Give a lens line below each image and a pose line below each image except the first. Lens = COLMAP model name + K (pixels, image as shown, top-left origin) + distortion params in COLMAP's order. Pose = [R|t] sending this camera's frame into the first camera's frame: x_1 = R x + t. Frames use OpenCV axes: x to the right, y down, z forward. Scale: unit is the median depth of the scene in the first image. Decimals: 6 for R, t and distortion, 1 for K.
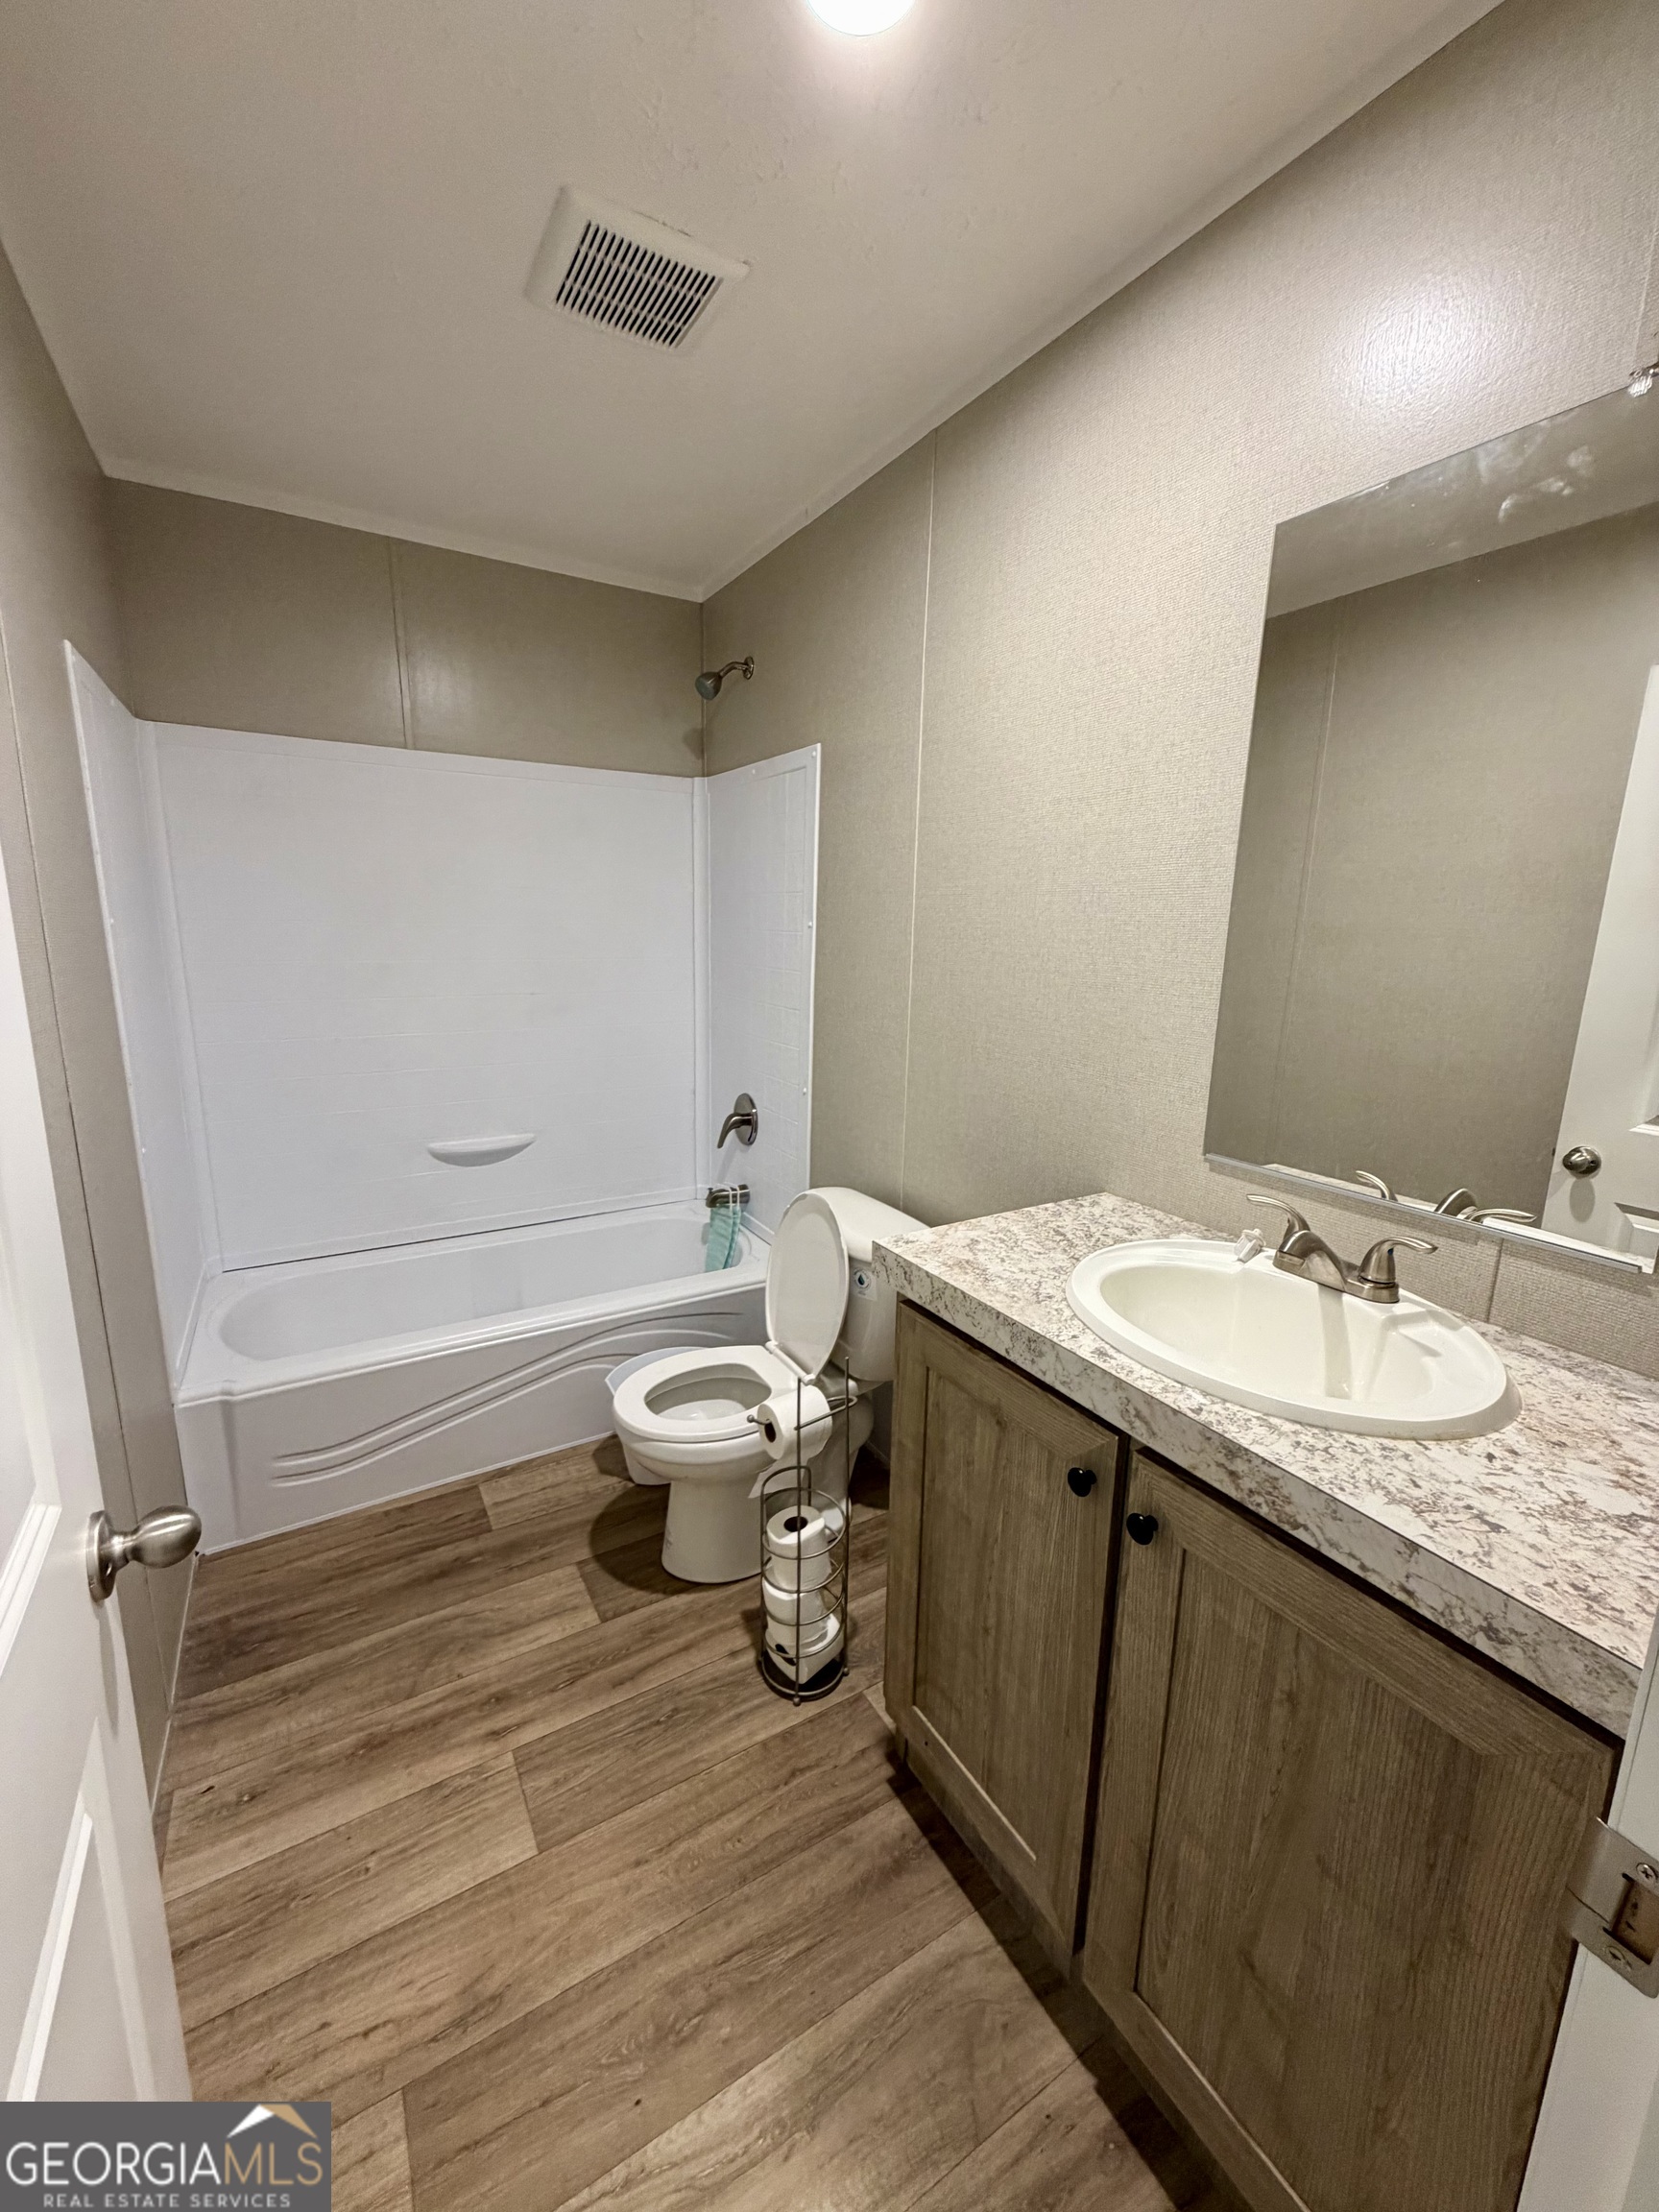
lens RADIAL K [[884.4, 0, 831.0], [0, 884.4, 1102.0], [0, 0, 1]] dist [-0.000714, 0.000625]
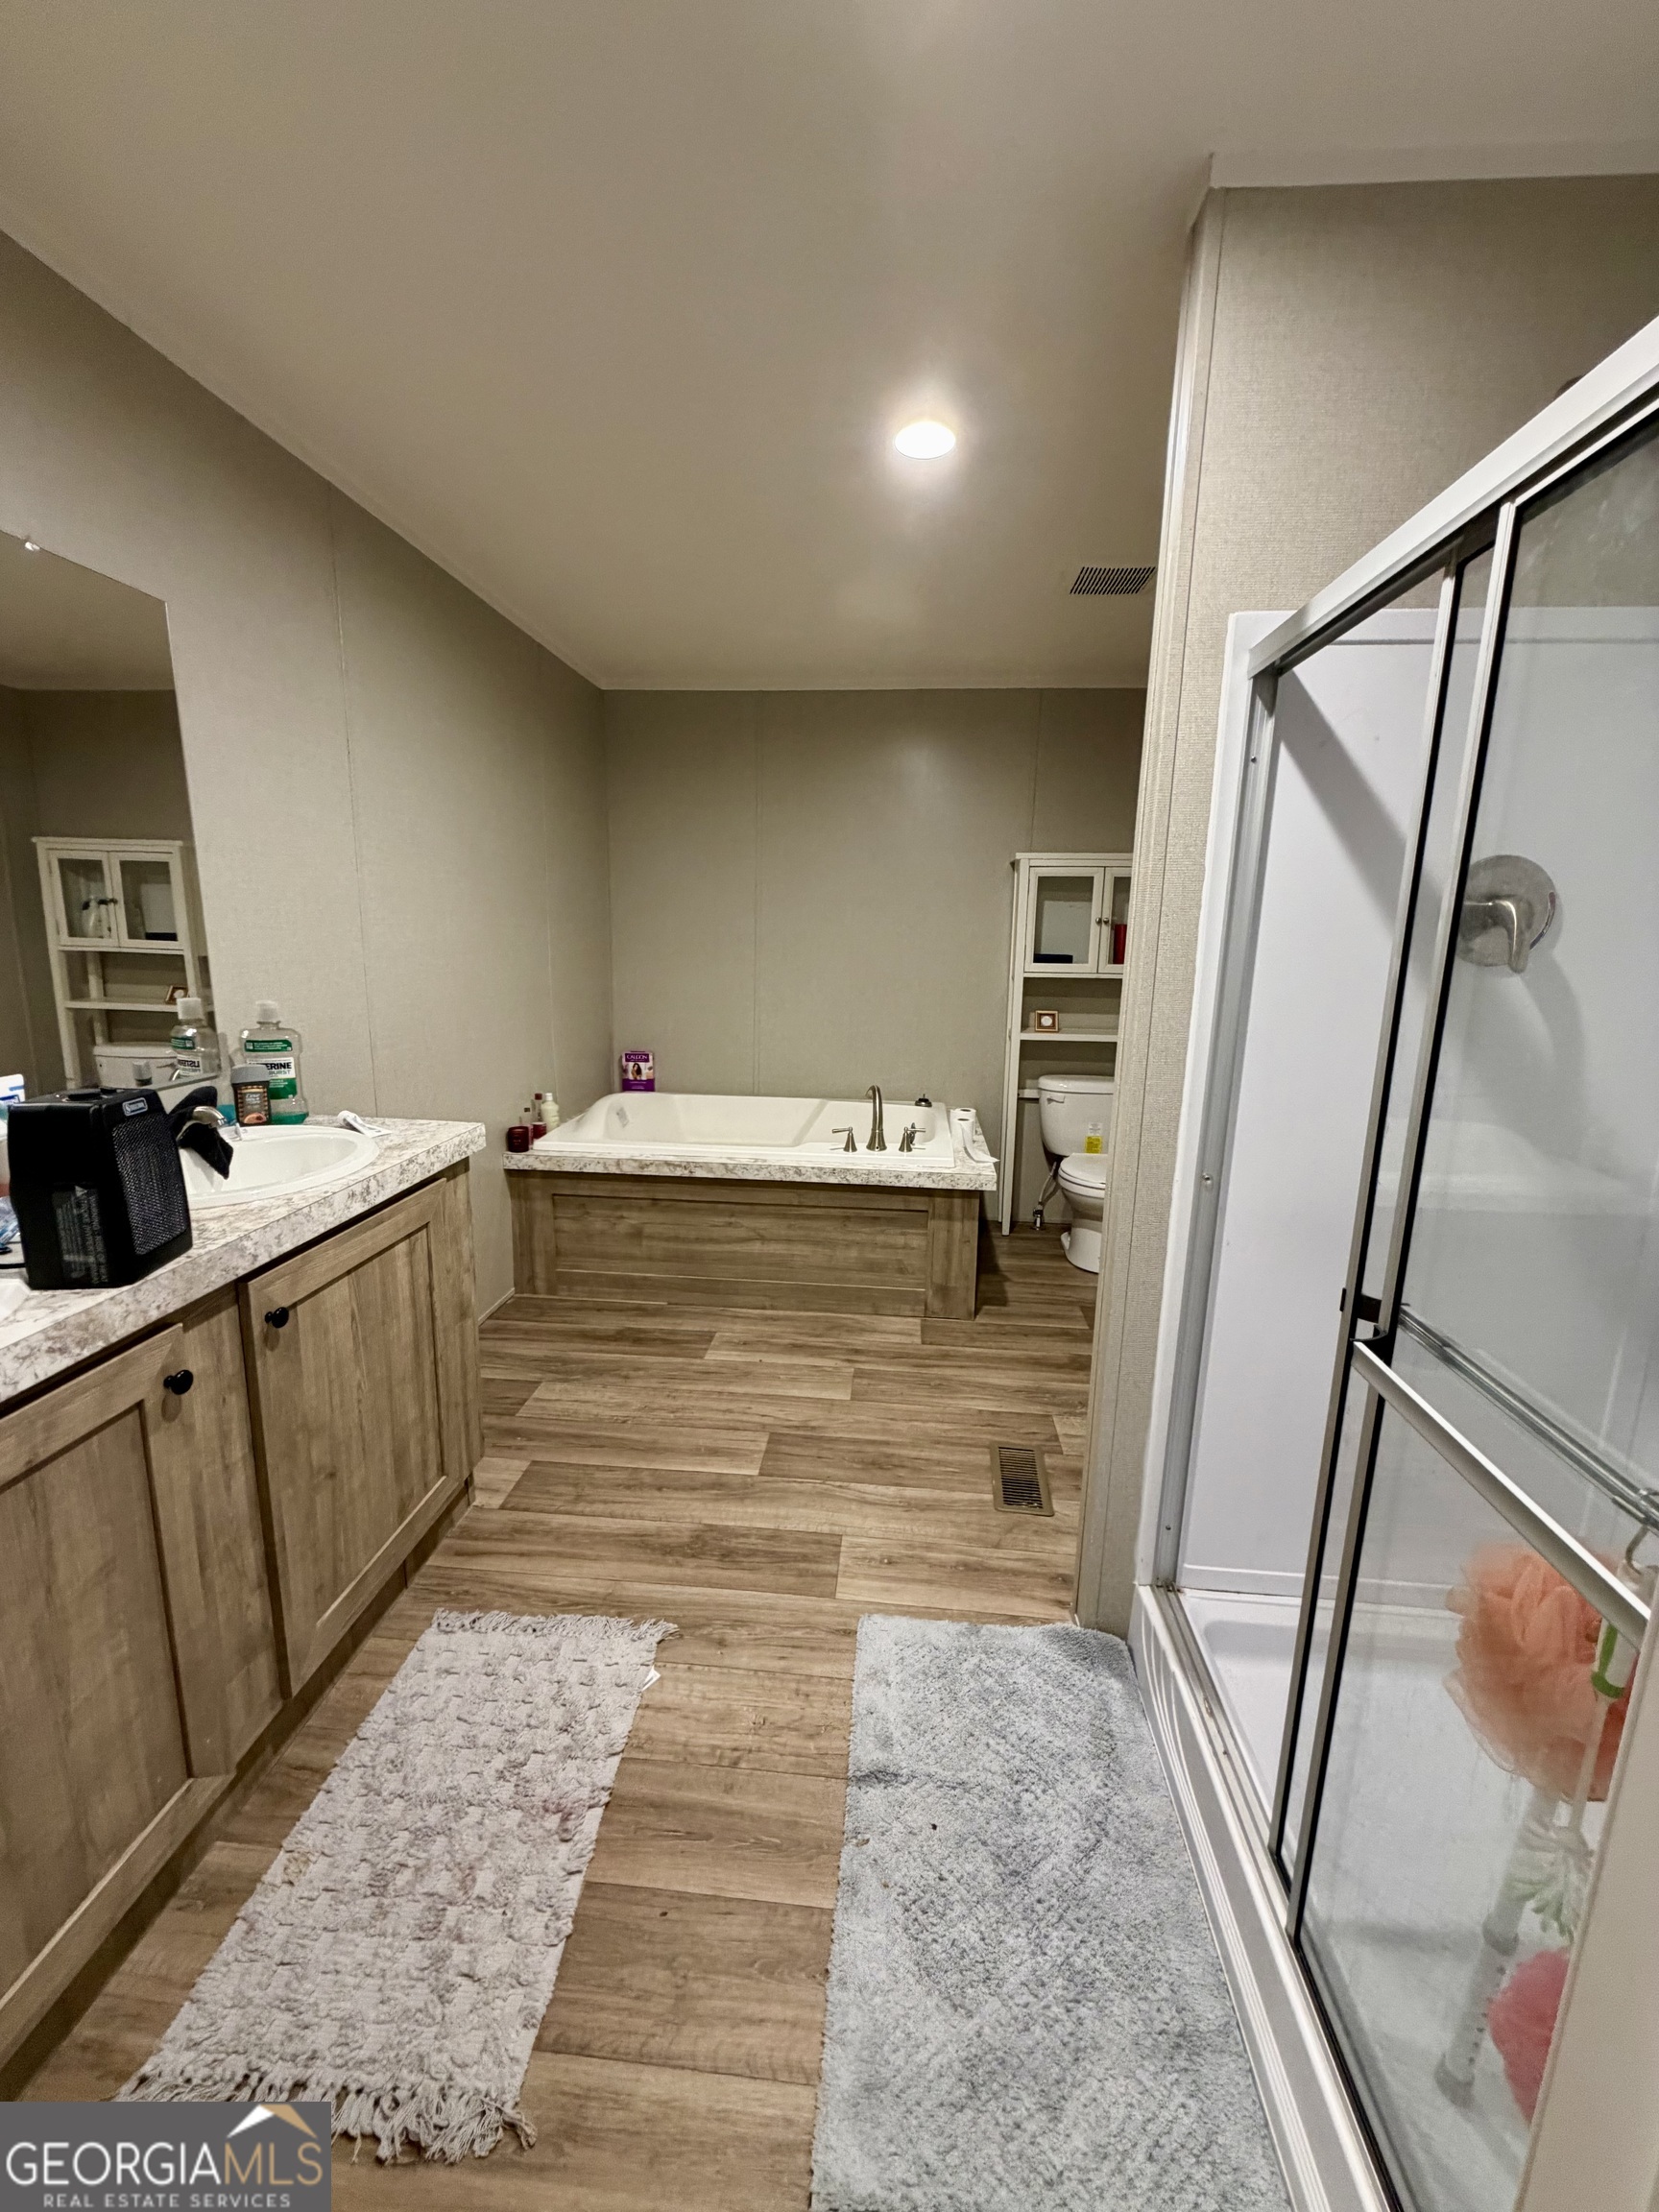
lens RADIAL K [[884.4, 0, 827.9], [0, 884.4, 1096.4], [0, 0, 1]] dist [-0.000714, 0.000625]
pose [[0.809223, 0.109810, -0.577148, 0.593149], [-0.128605, 0.991661, 0.008358, 0.156773], [0.573253, 0.067460, 0.816597, -0.576403]]
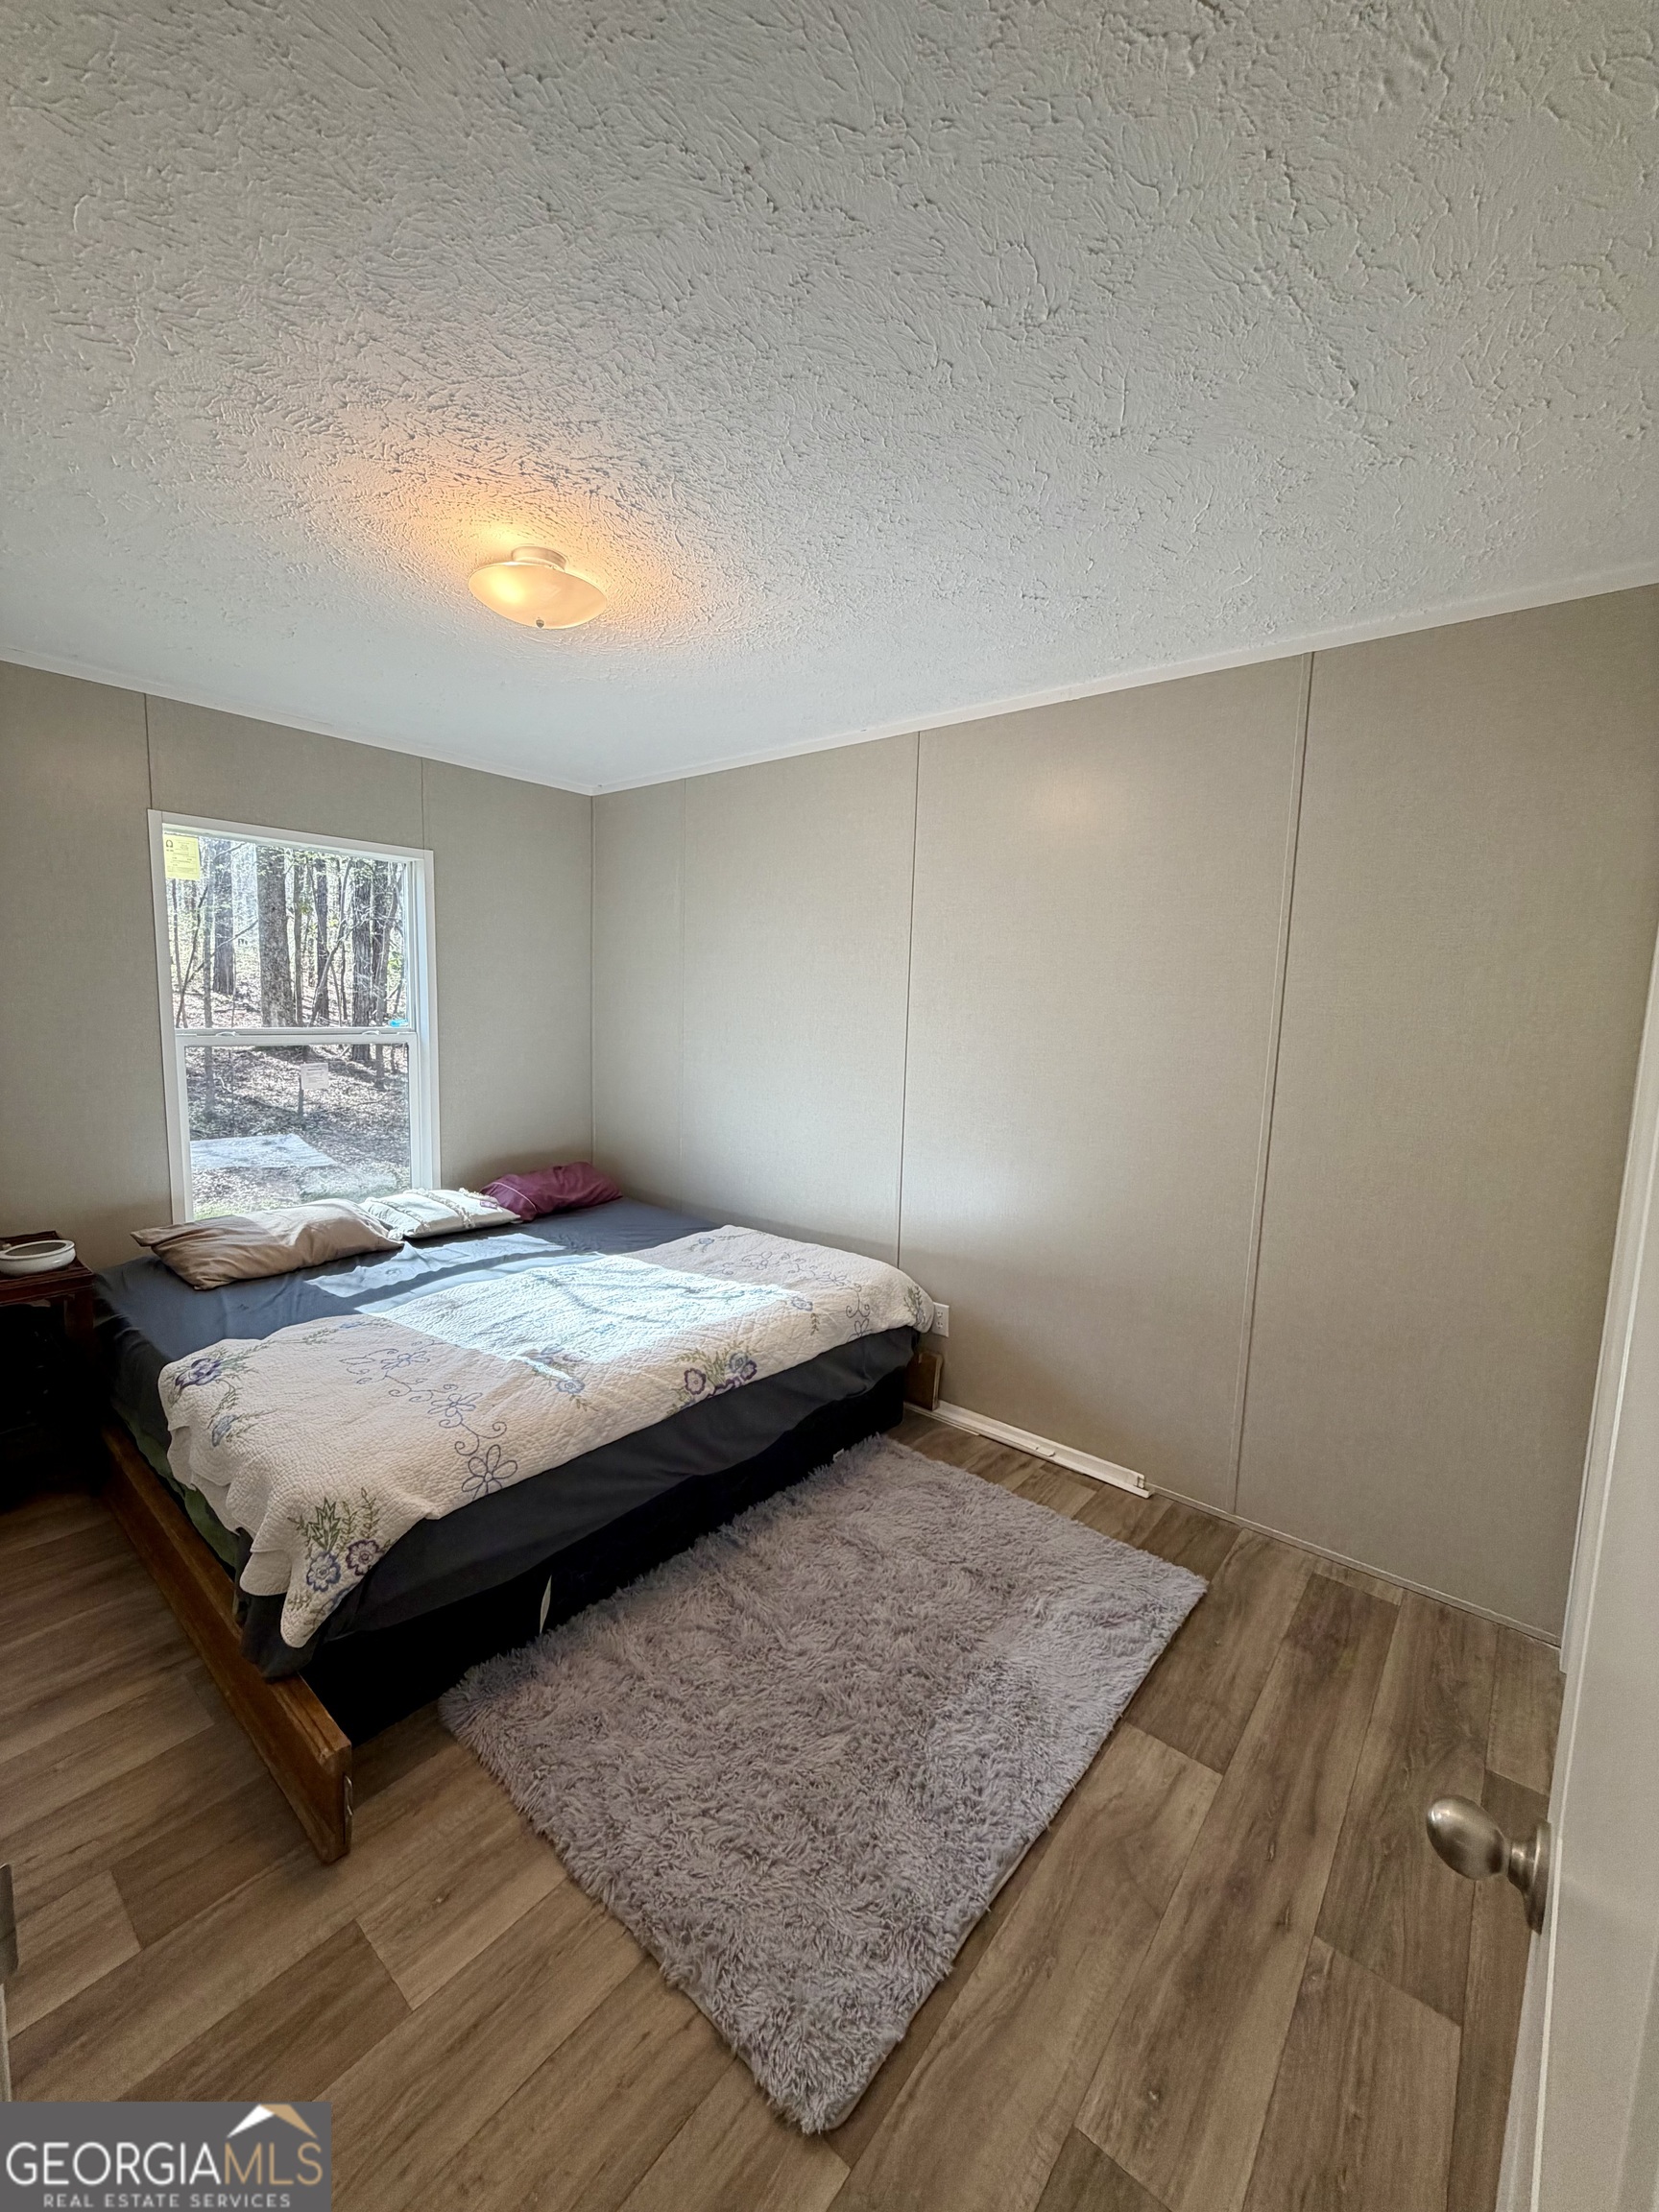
lens RADIAL K [[884.4, 0, 829.6], [0, 884.4, 1099.7], [0, 0, 1]] dist [-0.000714, 0.000625]
pose [[0.942154, -0.031795, 0.333668, -1.125466], [0.054301, 0.996819, -0.058340, -0.134256], [-0.330752, 0.073084, 0.940884, 0.207942]]
